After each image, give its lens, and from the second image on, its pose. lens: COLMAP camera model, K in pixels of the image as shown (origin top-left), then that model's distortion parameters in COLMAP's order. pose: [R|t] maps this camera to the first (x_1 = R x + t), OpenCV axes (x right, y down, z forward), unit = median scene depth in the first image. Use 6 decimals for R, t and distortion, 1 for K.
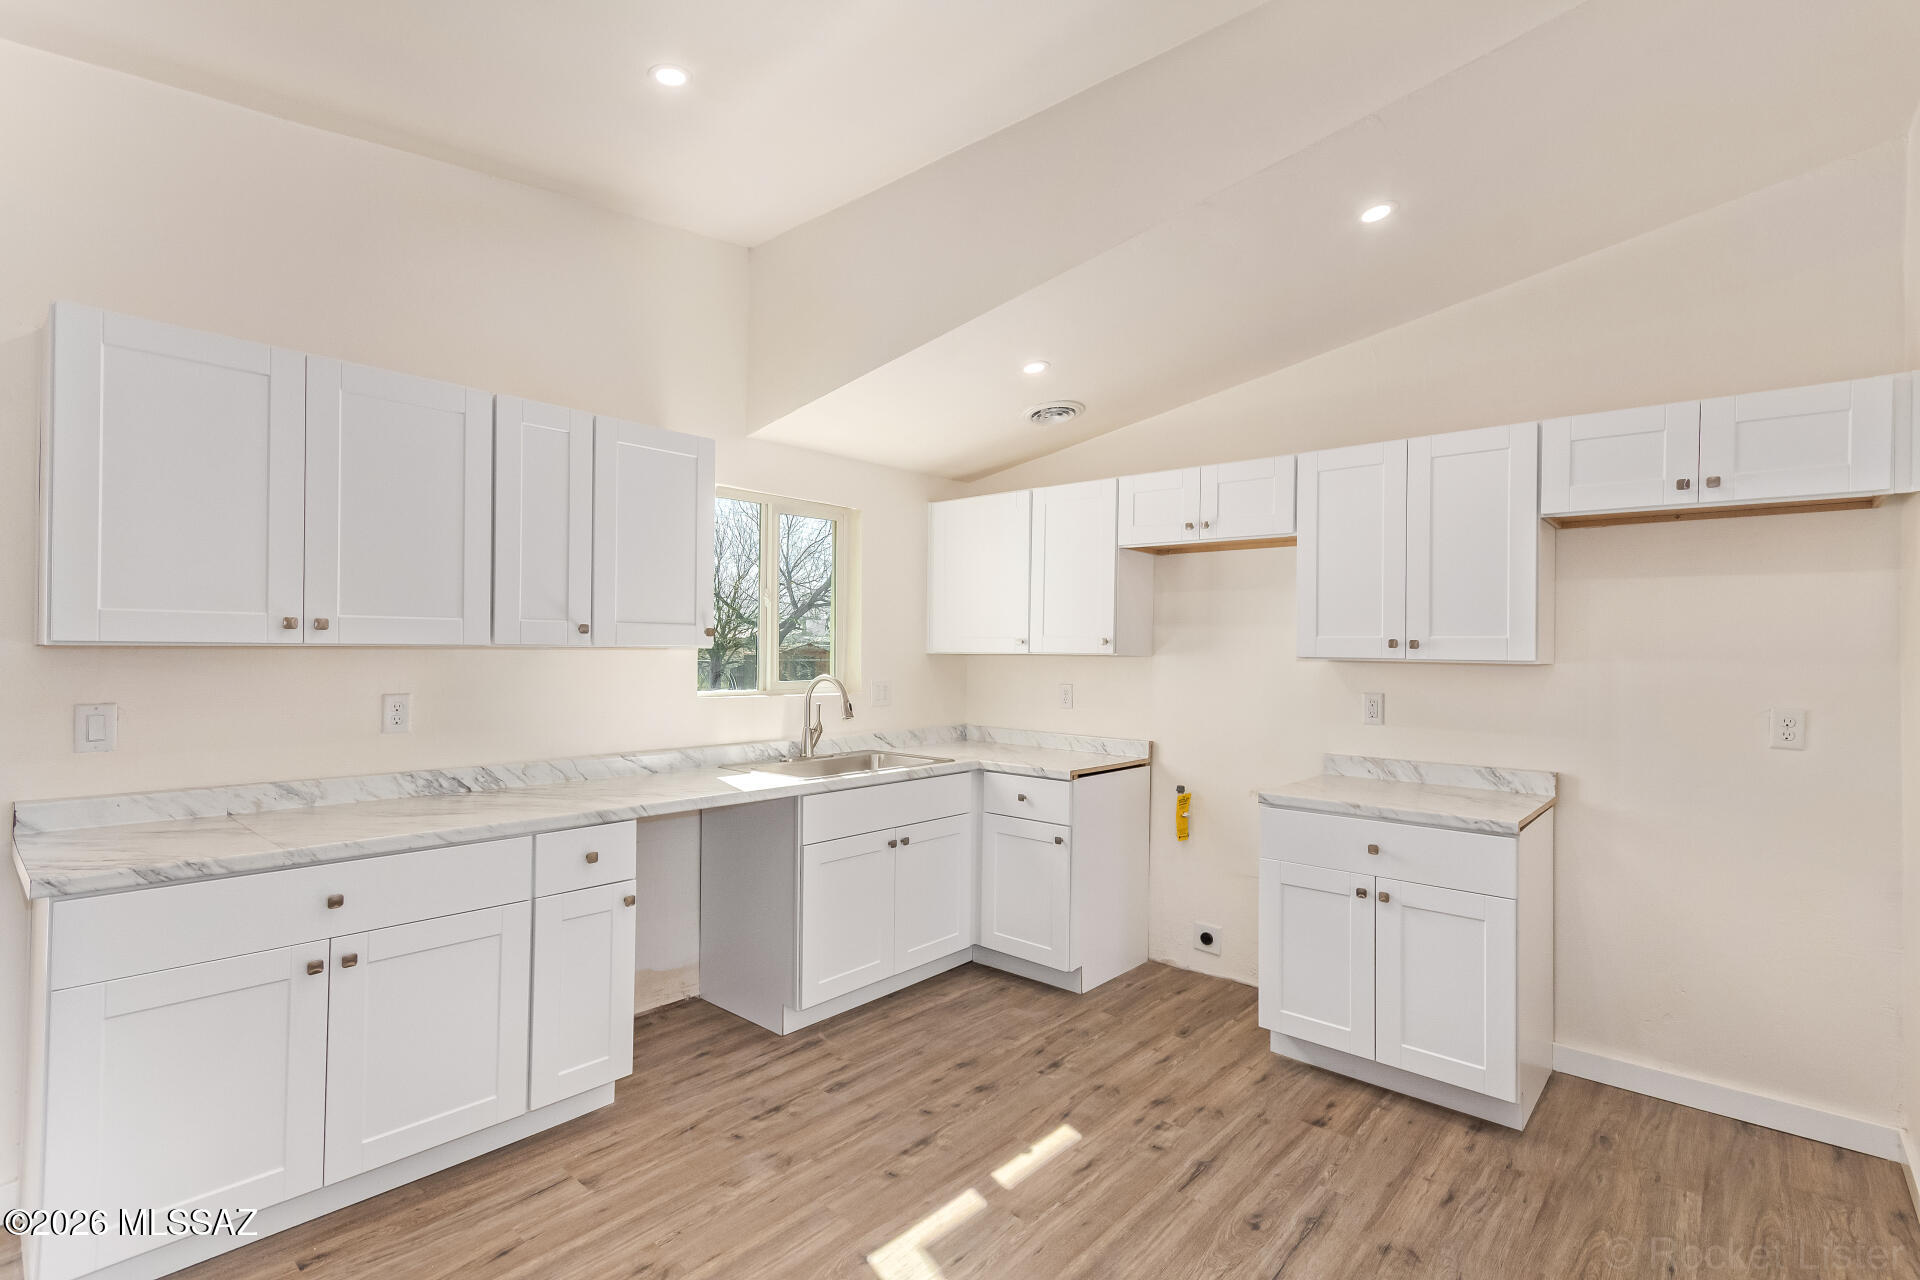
lens RADIAL K [[886.5, 0, 971.4], [0, 886.5, 647.3], [0, 0, 1]] dist [0.001470, 0.002337]
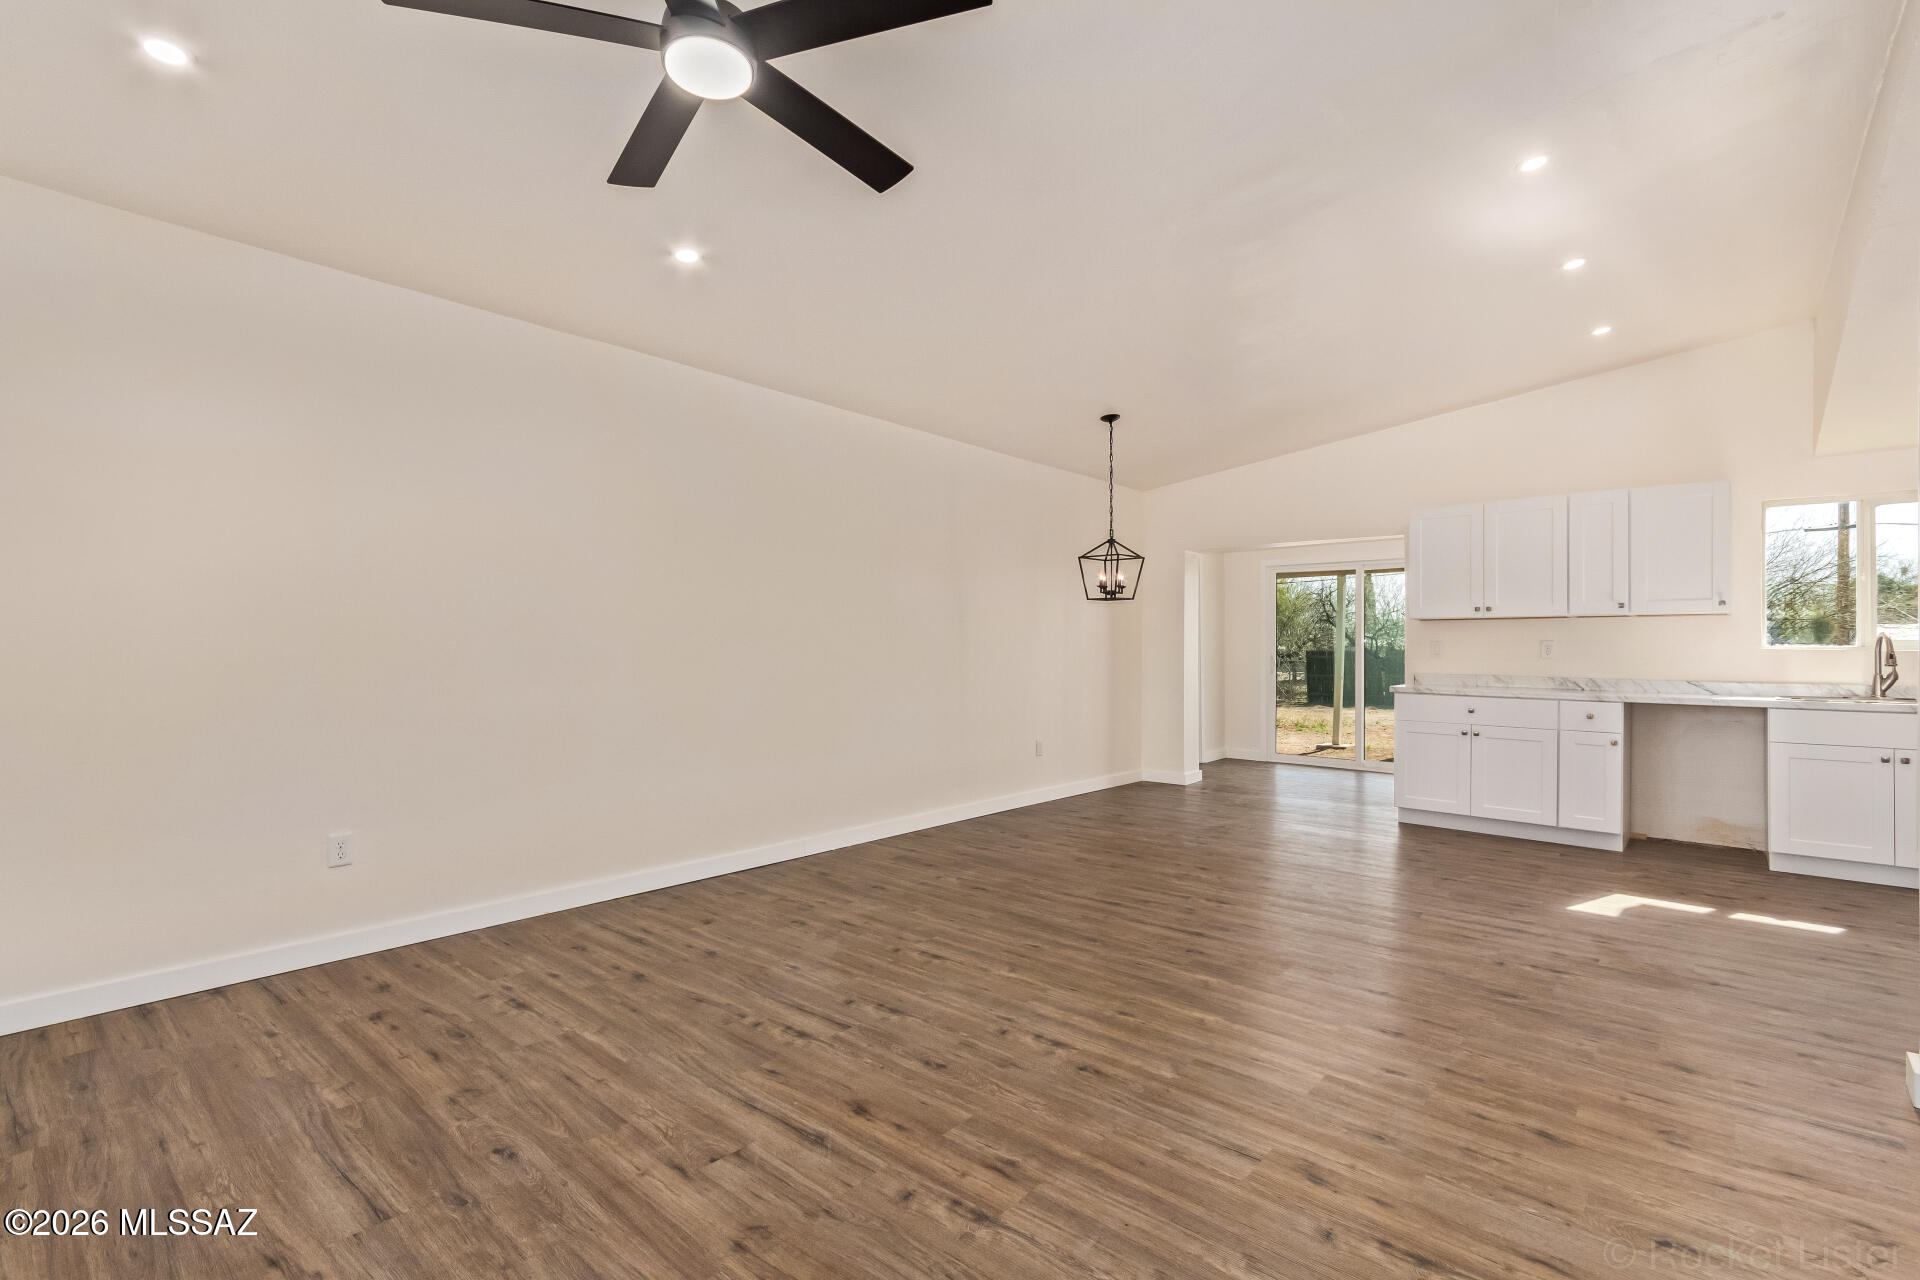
lens RADIAL K [[886.5, 0, 968.4], [0, 886.5, 642.3], [0, 0, 1]] dist [0.001470, 0.002337]
pose [[0.008019, -0.016770, -0.999827, 1.352018], [-0.001498, 0.999858, -0.016783, 0.086438], [0.999967, 0.001633, 0.007993, -0.377486]]
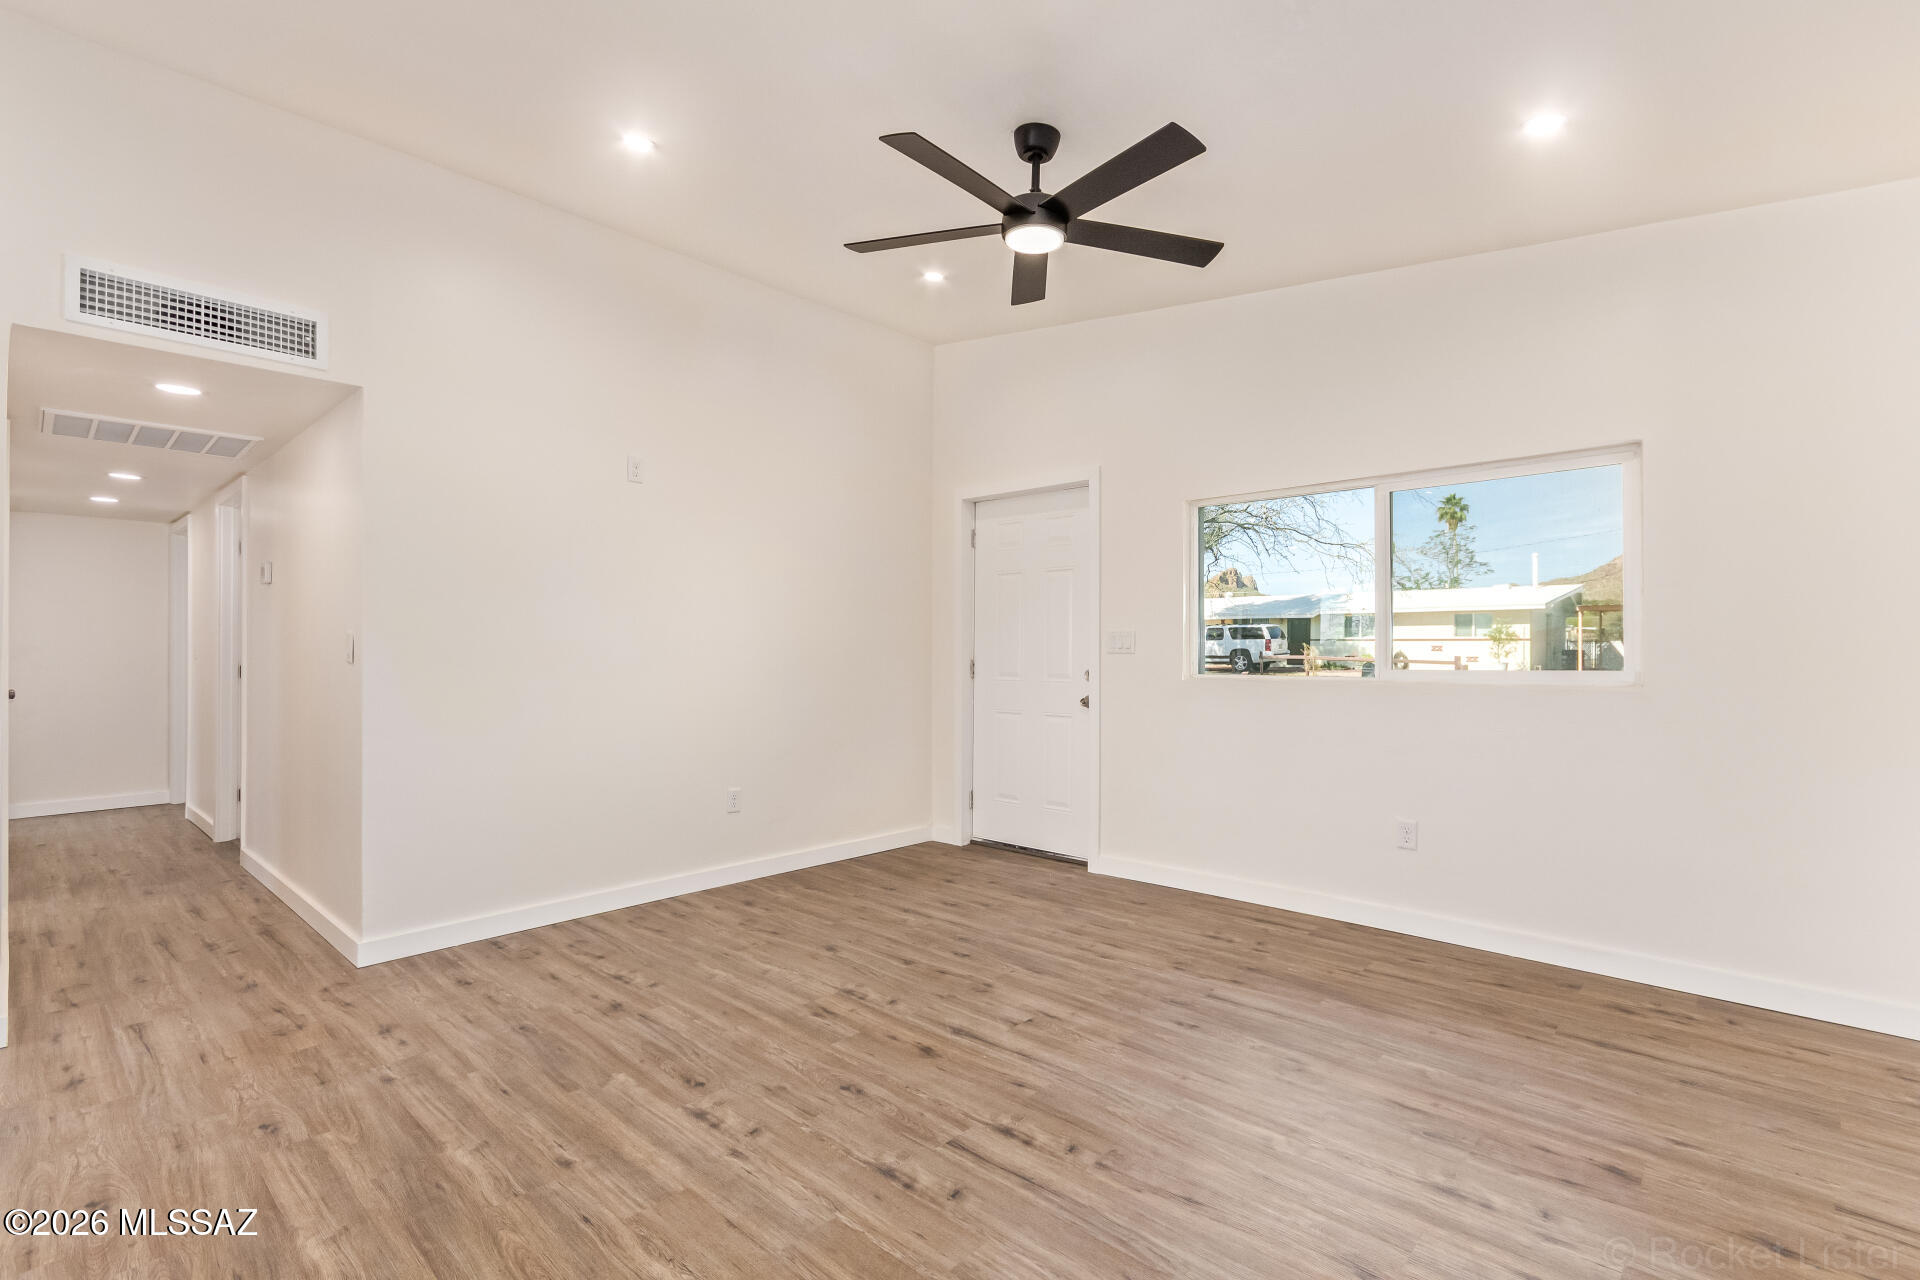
lens RADIAL K [[886.5, 0, 971.9], [0, 886.5, 632.2], [0, 0, 1]] dist [0.001470, 0.002337]
pose [[0.022511, 0.010527, 0.999691, -0.265043], [-0.003222, 0.999940, -0.010457, 0.071469], [-0.999741, -0.002986, 0.022543, -0.523856]]
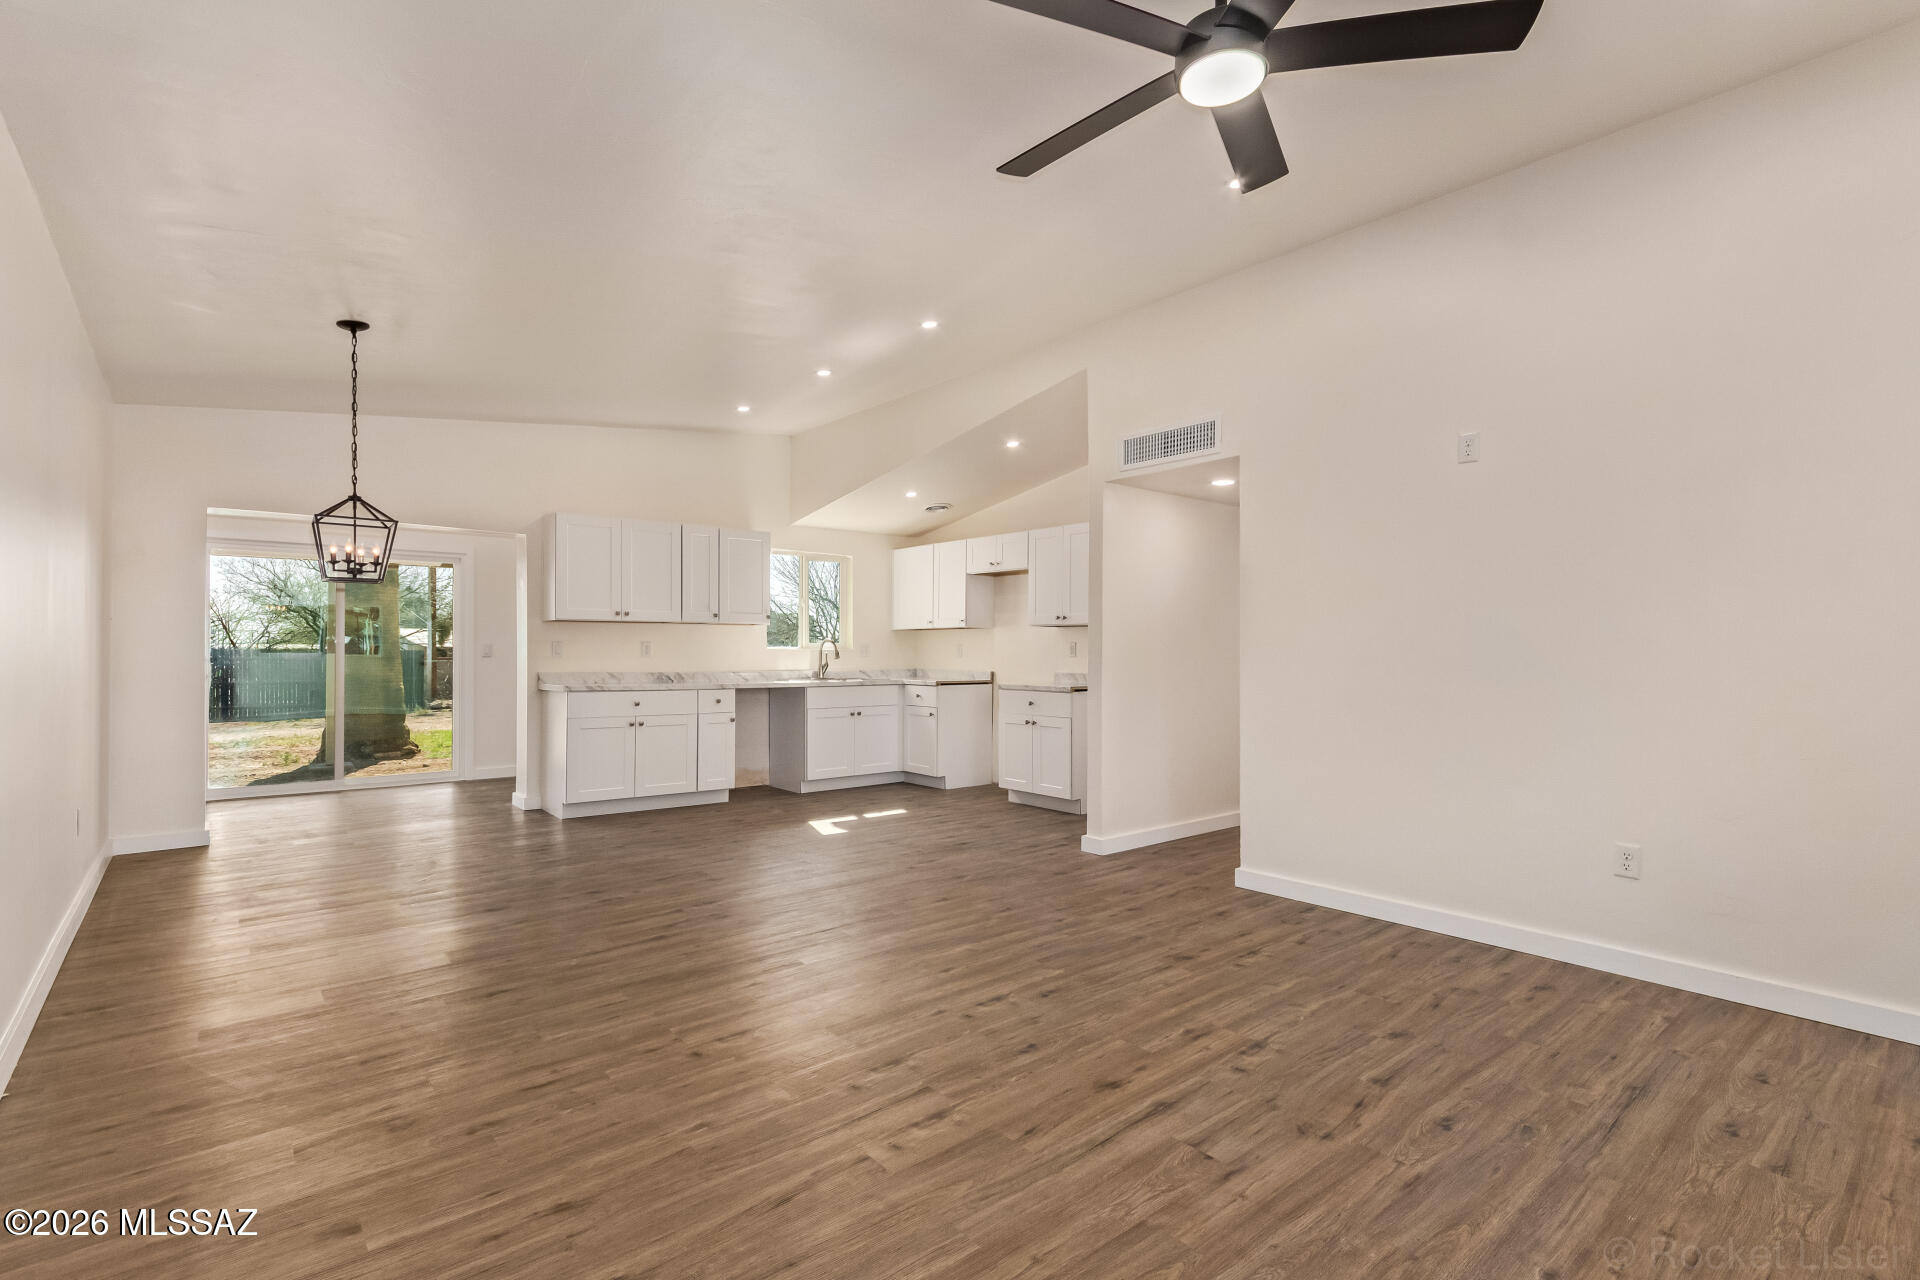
lens RADIAL K [[886.5, 0, 975.9], [0, 886.5, 648.0], [0, 0, 1]] dist [0.001470, 0.002337]
pose [[0.989869, -0.009228, -0.141680, 0.593252], [0.008931, 0.999956, -0.002729, 0.078077], [0.141699, 0.001436, 0.989909, -1.265009]]
